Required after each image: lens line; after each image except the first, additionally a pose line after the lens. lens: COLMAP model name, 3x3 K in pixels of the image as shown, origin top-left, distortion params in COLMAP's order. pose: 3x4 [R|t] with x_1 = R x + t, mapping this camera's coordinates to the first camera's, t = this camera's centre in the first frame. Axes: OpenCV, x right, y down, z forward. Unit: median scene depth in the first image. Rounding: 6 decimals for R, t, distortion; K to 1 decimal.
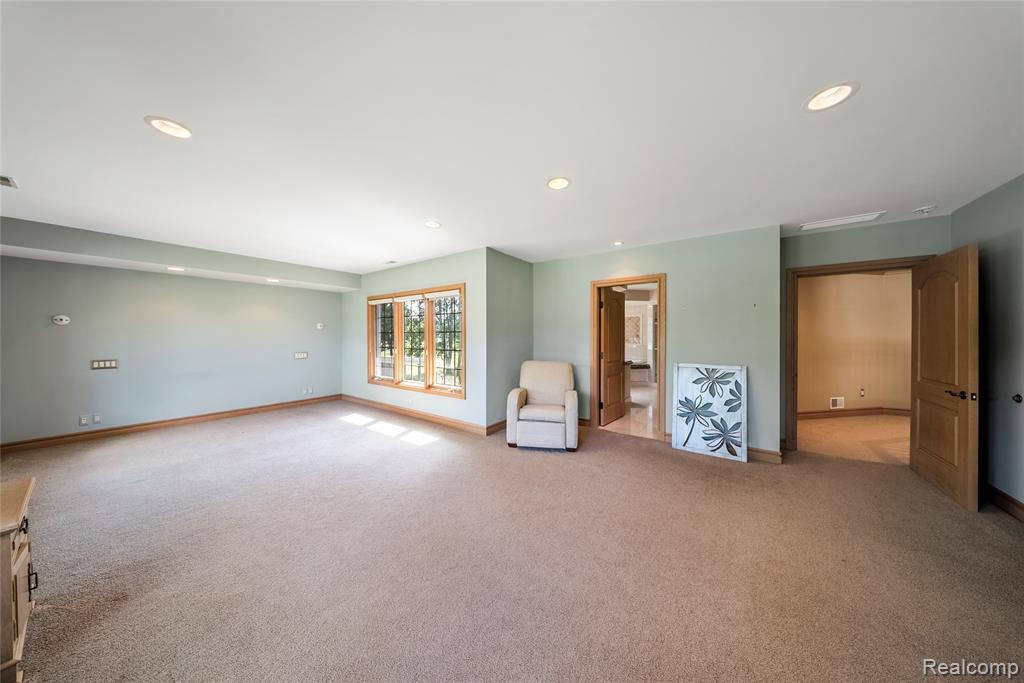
lens RADIAL K [[304.0, 0, 514.9], [0, 304.0, 338.2], [0, 0, 1]] dist [-0.001462, -0.000043]
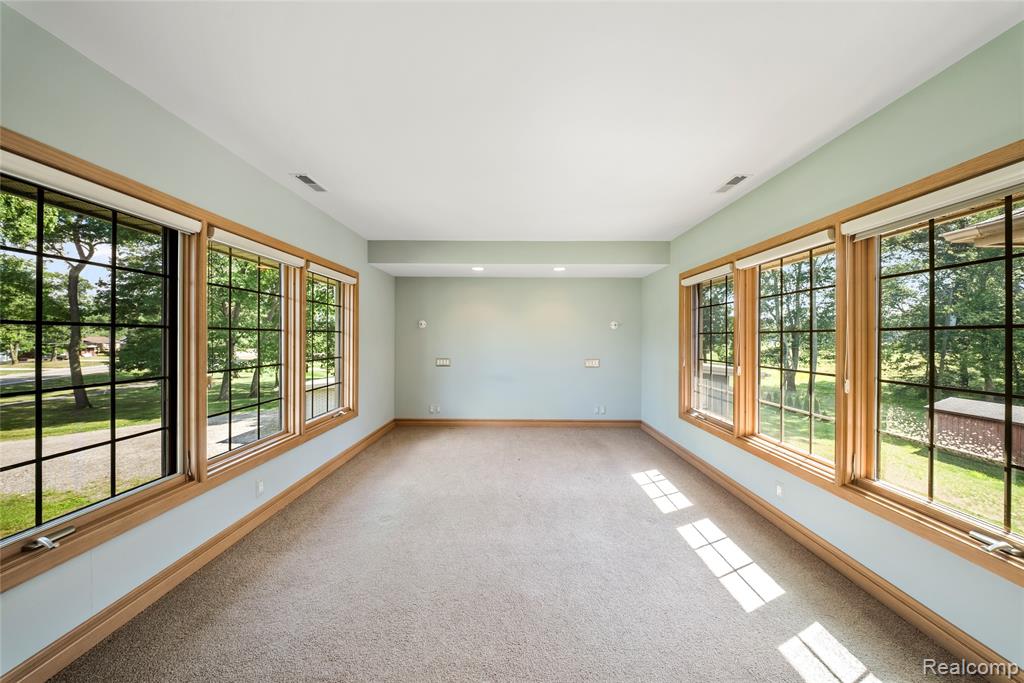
lens RADIAL K [[304.0, 0, 519.7], [0, 304.0, 338.1], [0, 0, 1]] dist [-0.001462, -0.000043]
pose [[0.597922, 0.004536, -0.801541, -0.213788], [-0.011380, 0.999931, -0.002830, -0.003447], [0.801473, 0.010813, 0.597933, 0.430278]]
